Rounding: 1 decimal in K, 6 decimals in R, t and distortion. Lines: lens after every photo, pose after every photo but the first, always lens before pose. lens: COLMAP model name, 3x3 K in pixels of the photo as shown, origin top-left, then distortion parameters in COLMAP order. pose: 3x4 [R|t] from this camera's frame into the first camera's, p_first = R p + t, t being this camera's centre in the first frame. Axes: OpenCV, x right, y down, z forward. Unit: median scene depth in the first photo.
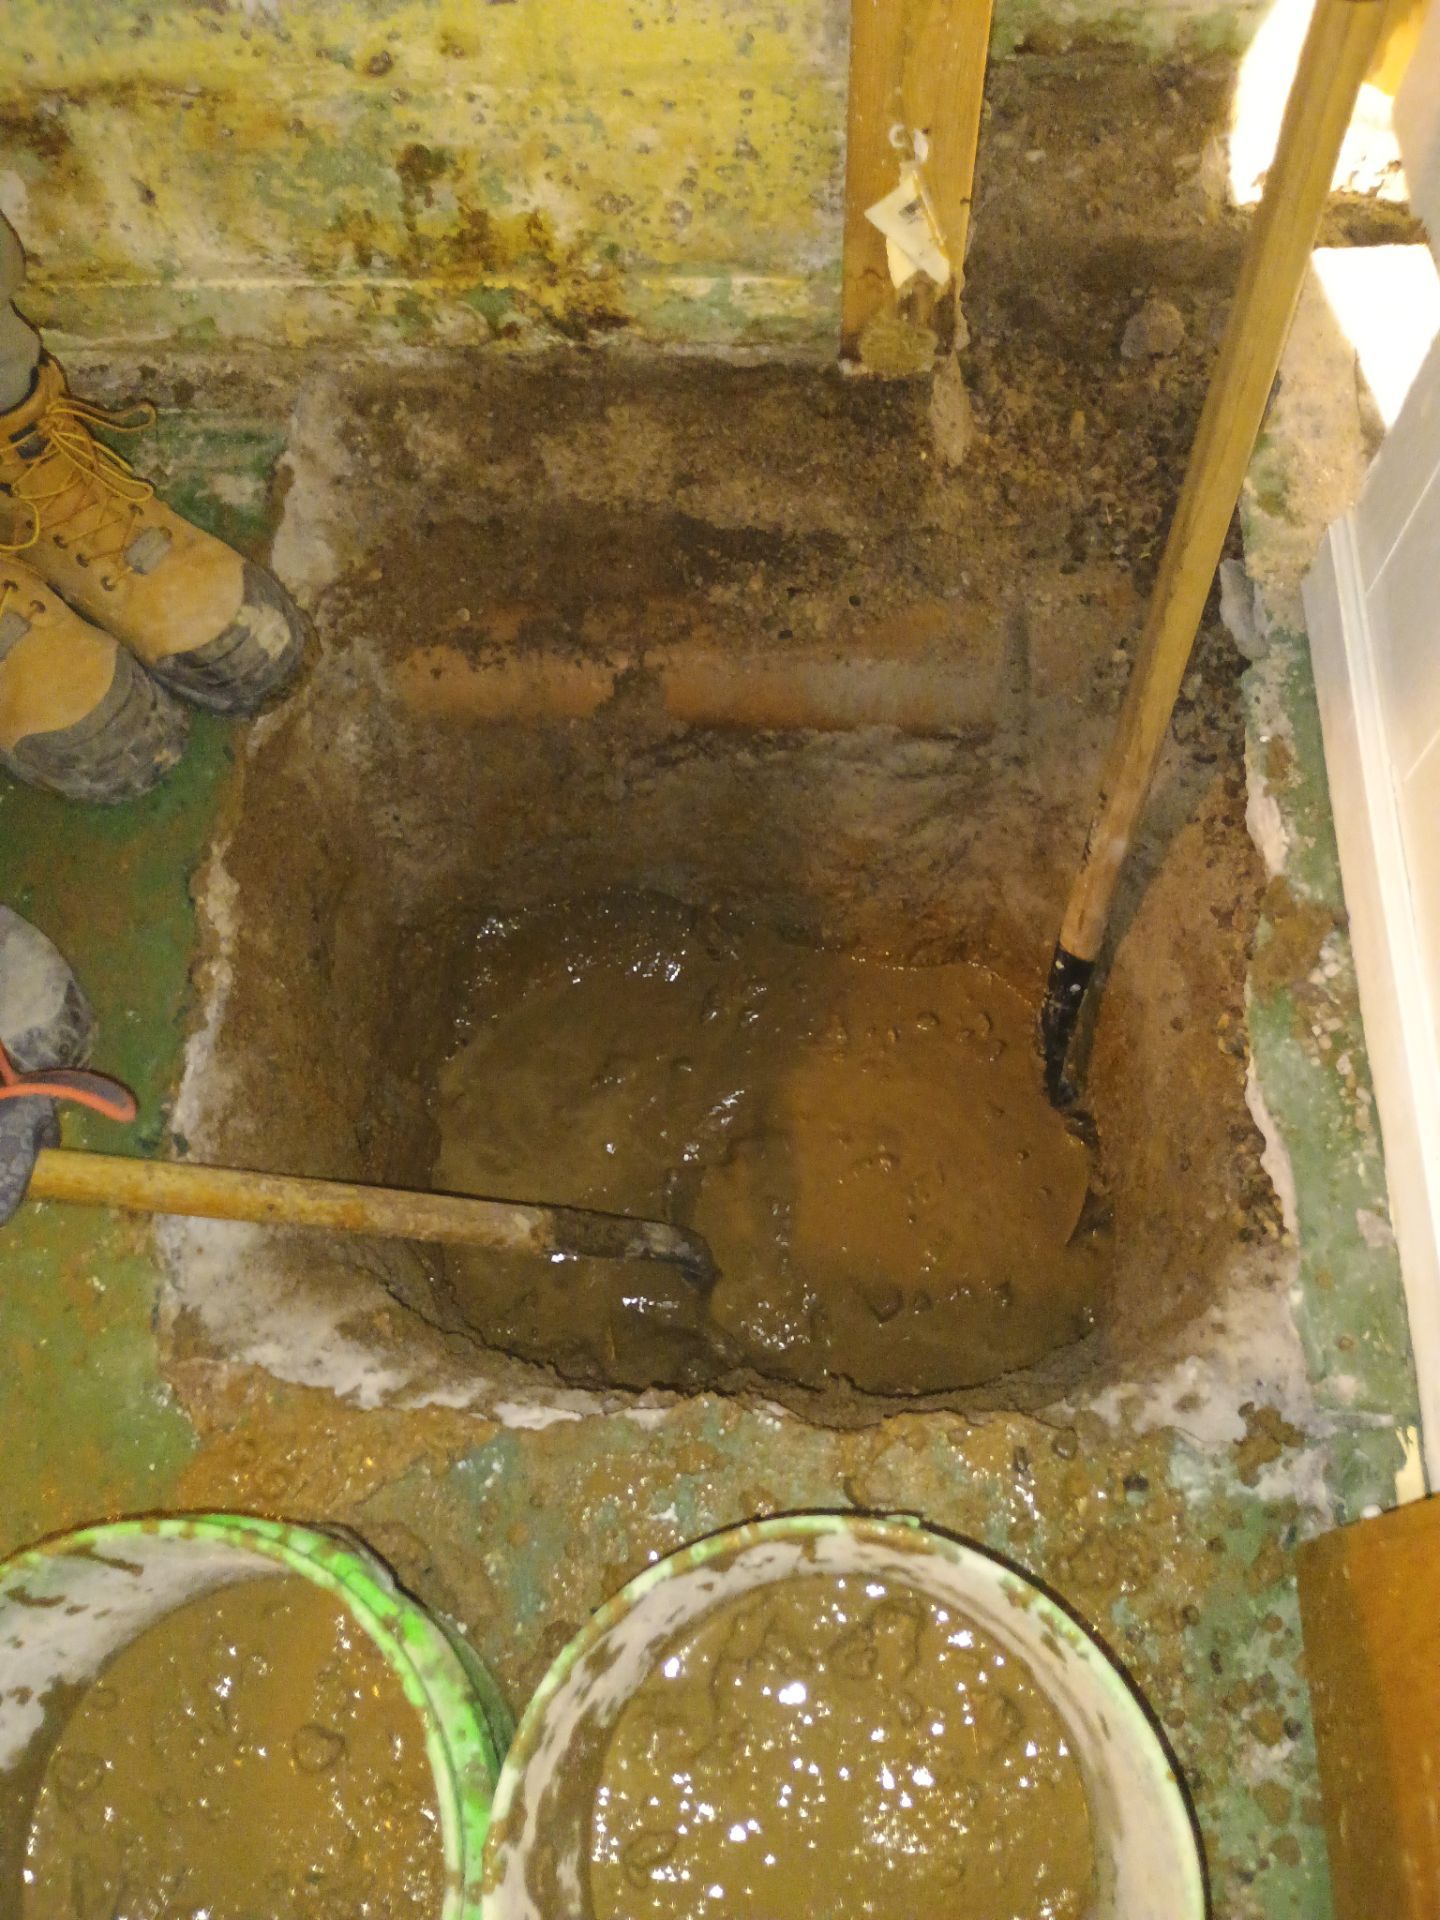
lens RADIAL K [[1662.5, 0, 716.5], [0, 1662.5, 982.9], [0, 0, 1]] dist [0.053032, -0.082308]
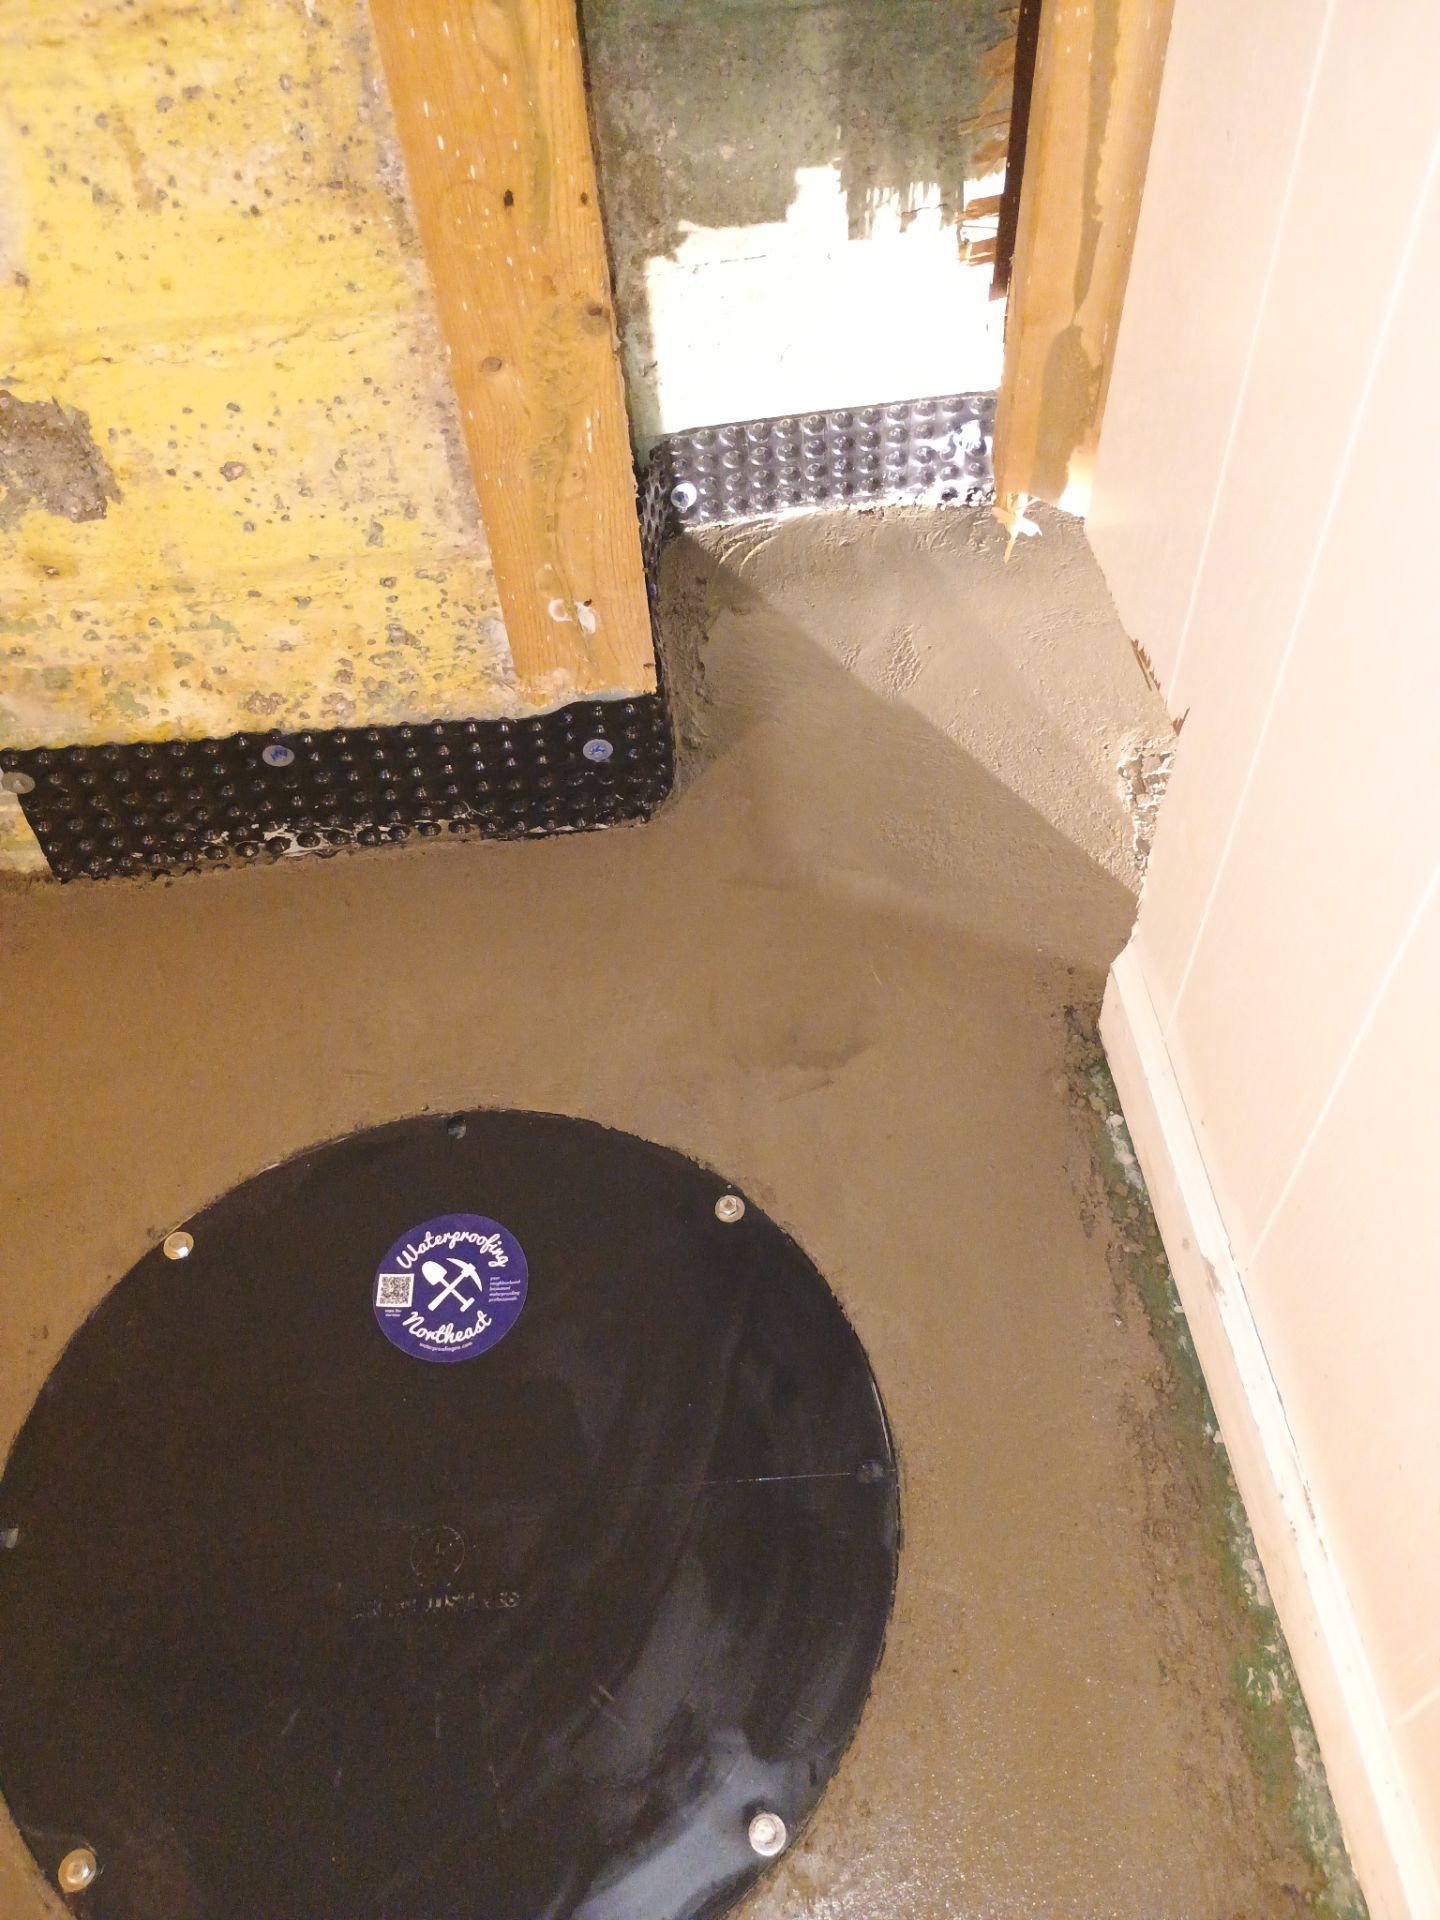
lens RADIAL K [[1662.5, 0, 709.0], [0, 1662.5, 964.0], [0, 0, 1]] dist [0.053032, -0.082308]
pose [[0.990276, -0.119658, 0.070962, 0.095549], [0.132190, 0.968301, -0.211942, -0.113106], [-0.043352, 0.219261, 0.974703, 0.156091]]
